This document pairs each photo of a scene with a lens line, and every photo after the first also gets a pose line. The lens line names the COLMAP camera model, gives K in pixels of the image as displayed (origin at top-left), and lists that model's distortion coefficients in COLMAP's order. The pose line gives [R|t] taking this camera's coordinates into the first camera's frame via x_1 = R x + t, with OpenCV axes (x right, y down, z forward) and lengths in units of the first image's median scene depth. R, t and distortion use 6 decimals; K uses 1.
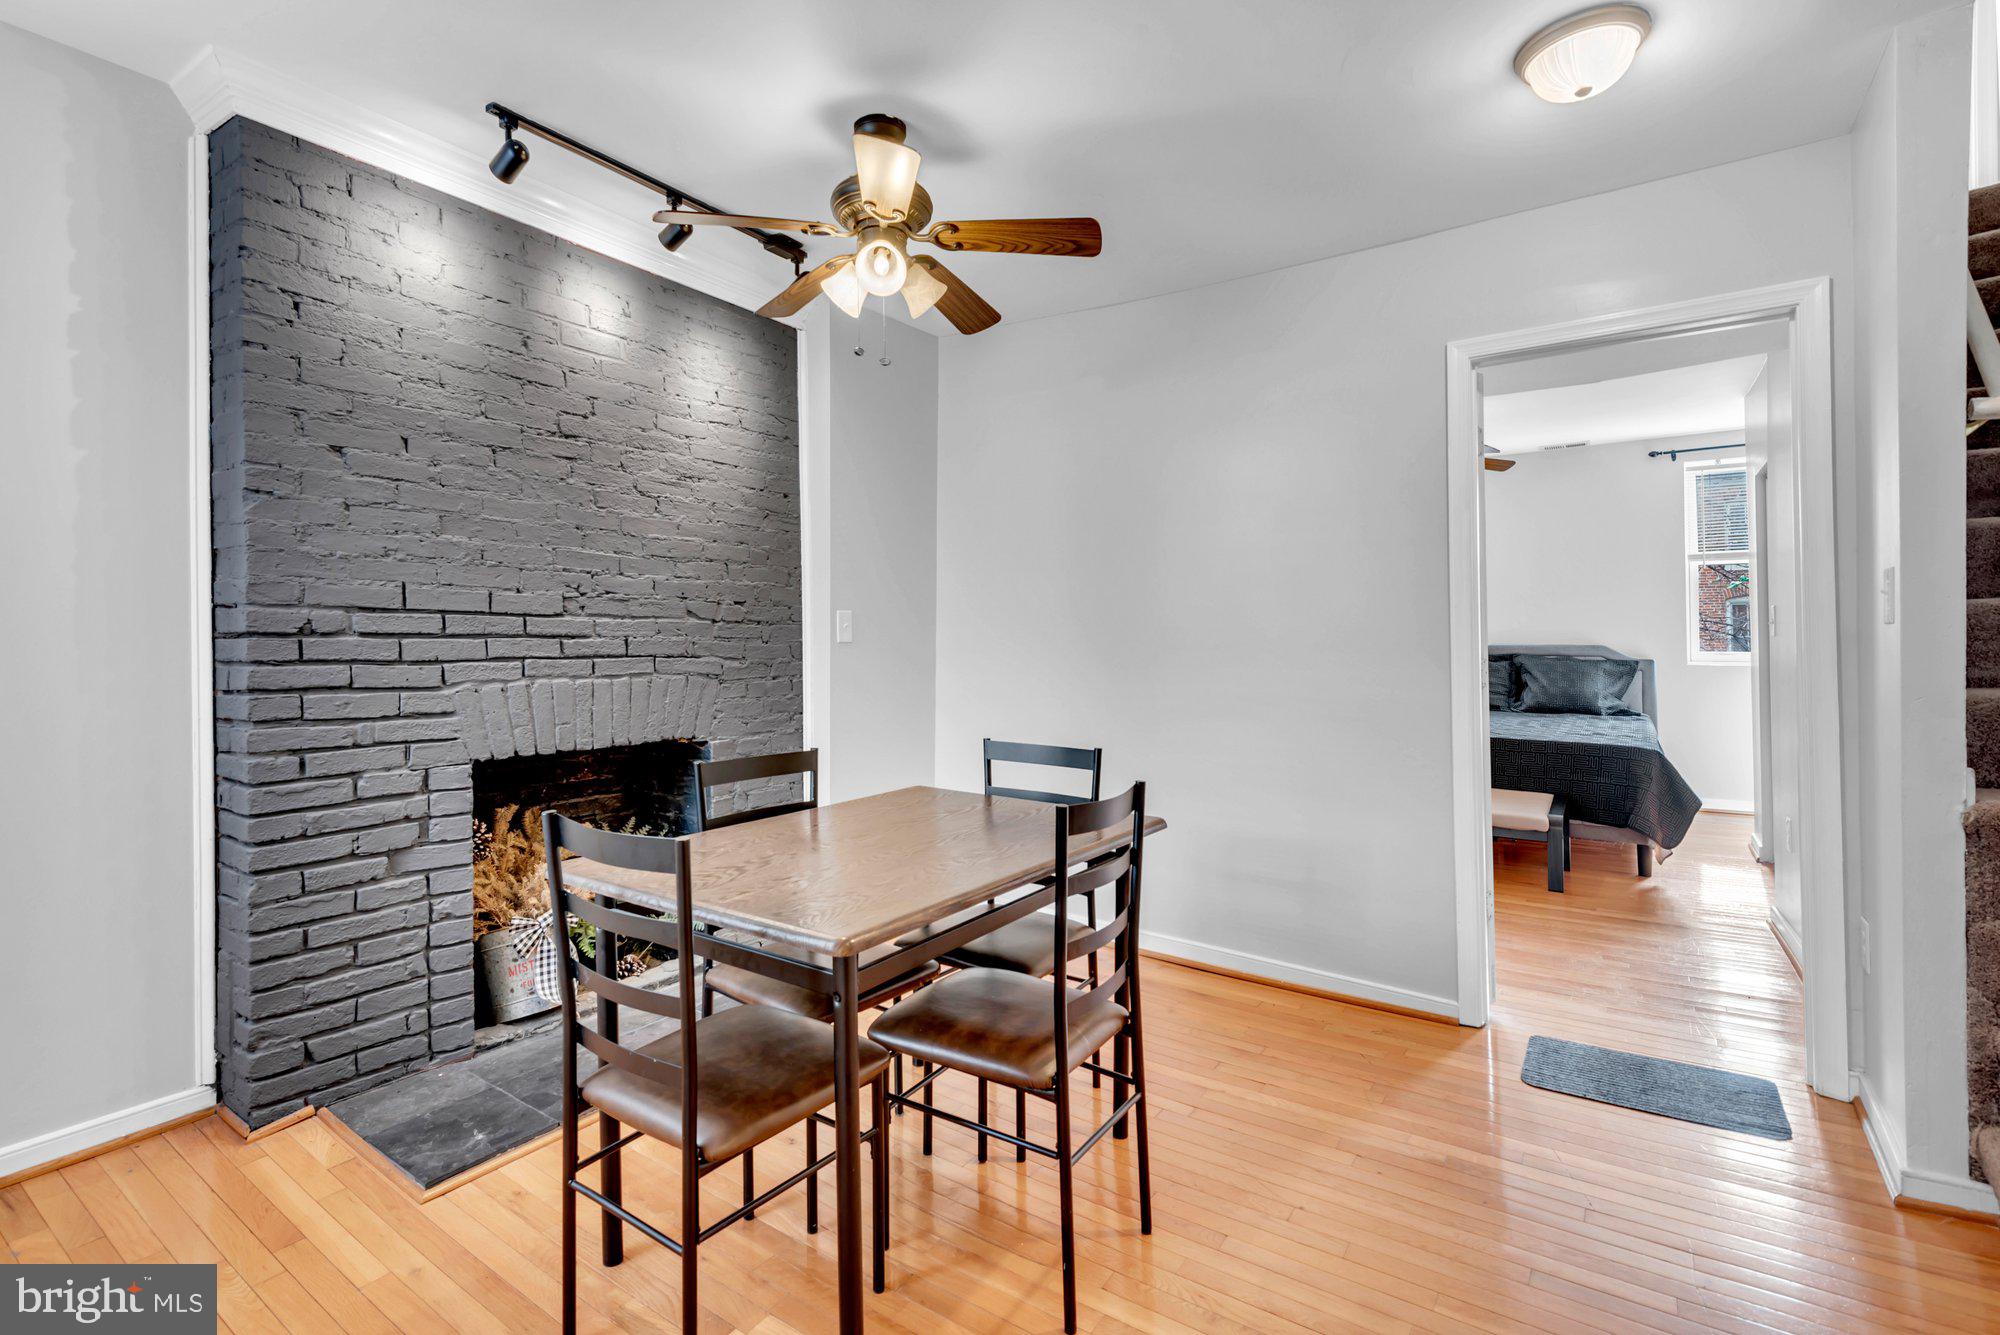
lens RADIAL K [[898.4, 0, 1000.8], [0, 898.4, 647.8], [0, 0, 1]] dist [0.012900, -0.001956]
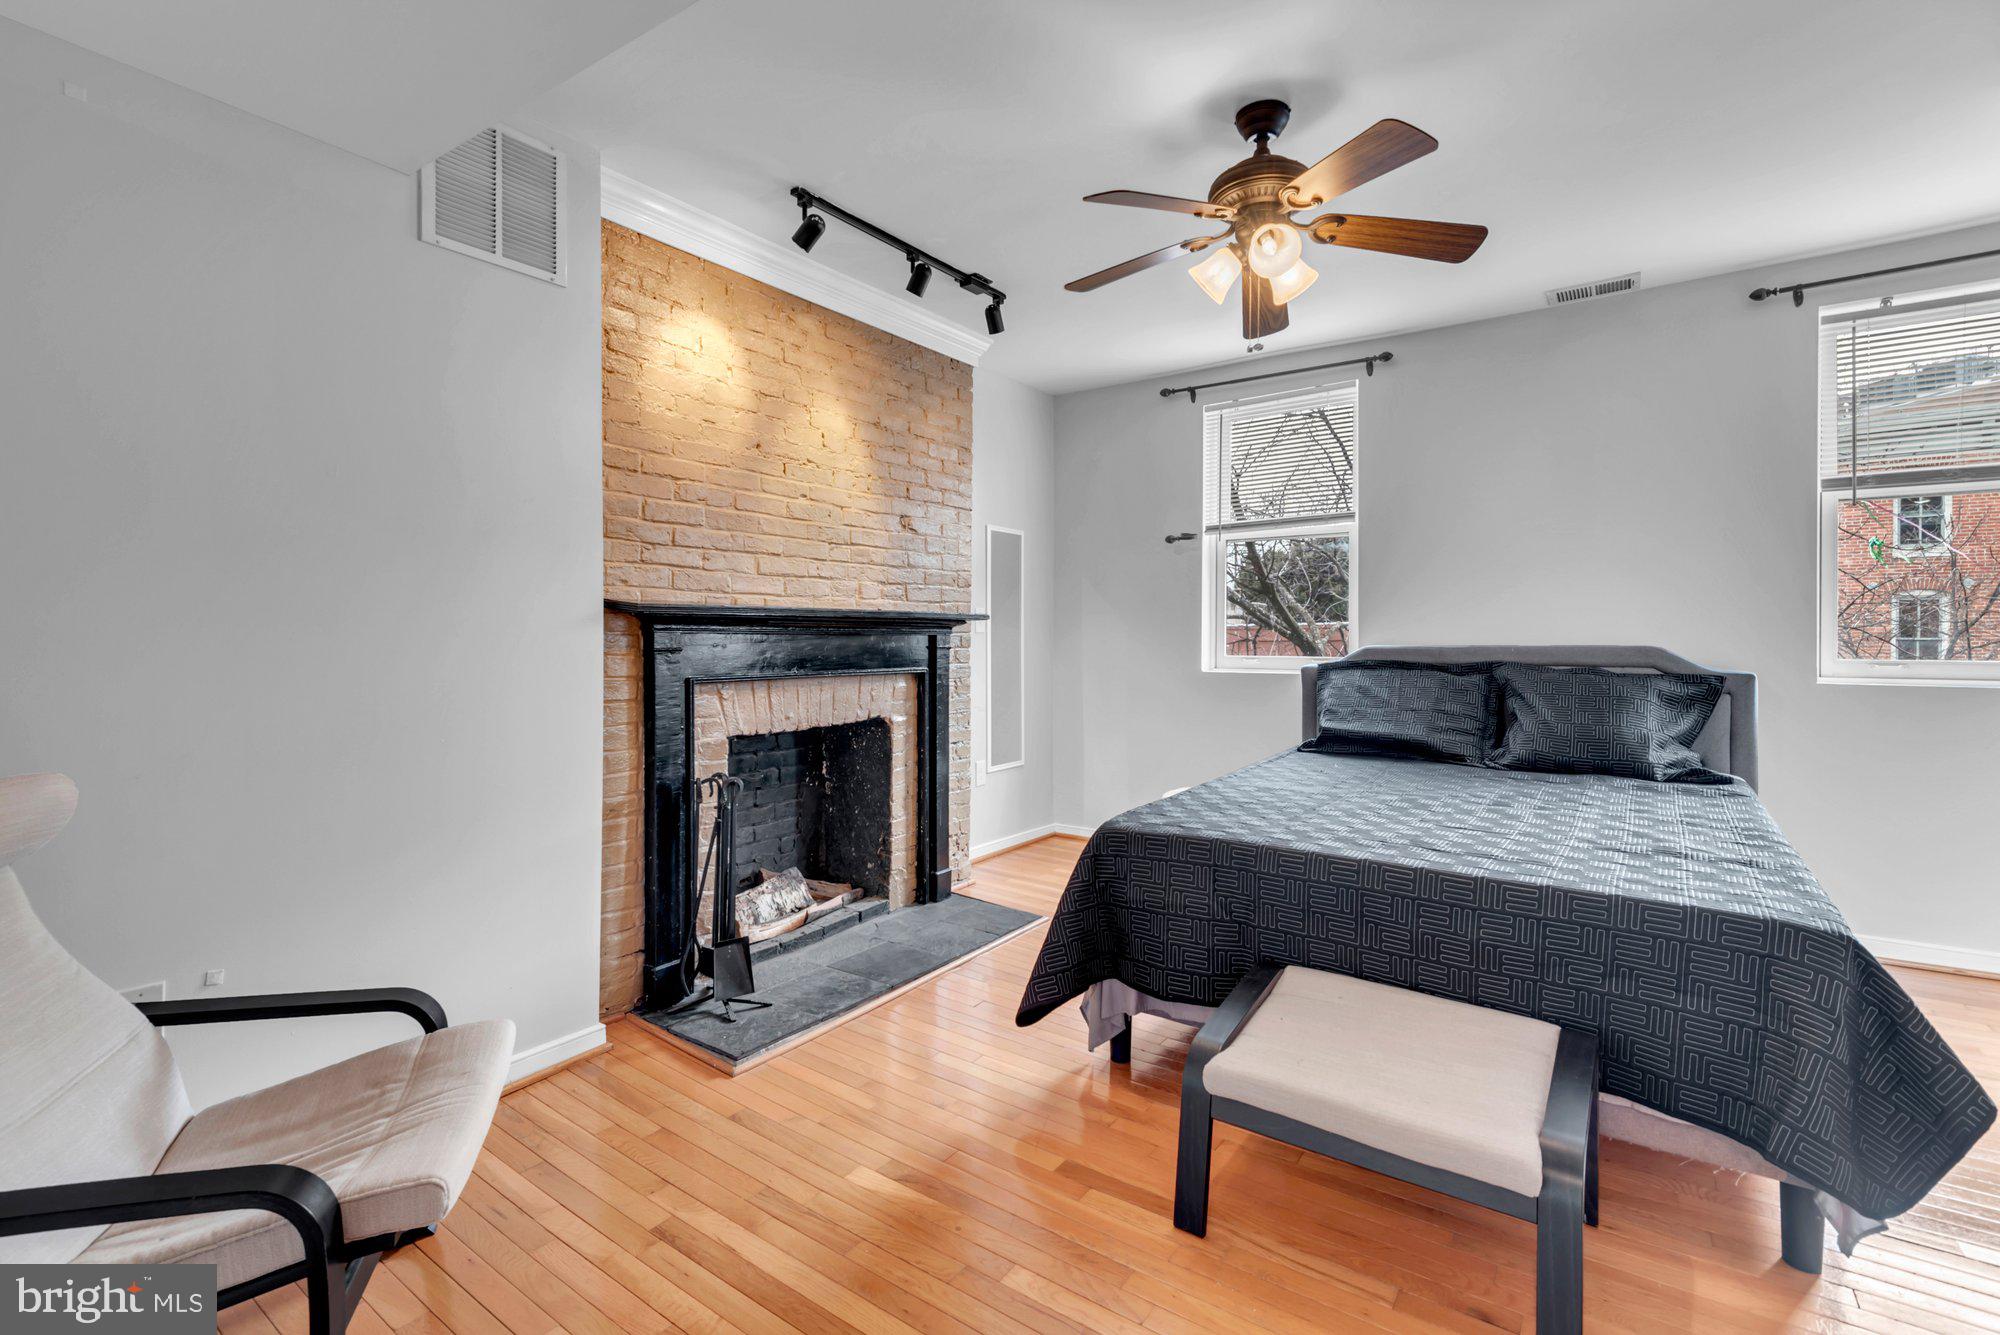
lens RADIAL K [[898.4, 0, 998.3], [0, 898.4, 667.6], [0, 0, 1]] dist [0.012900, -0.001956]
pose [[0.999910, 0.007246, -0.011331, 0.281851], [-0.007007, 0.999754, 0.021035, 0.001098], [0.011481, -0.020954, 0.999715, 0.460212]]
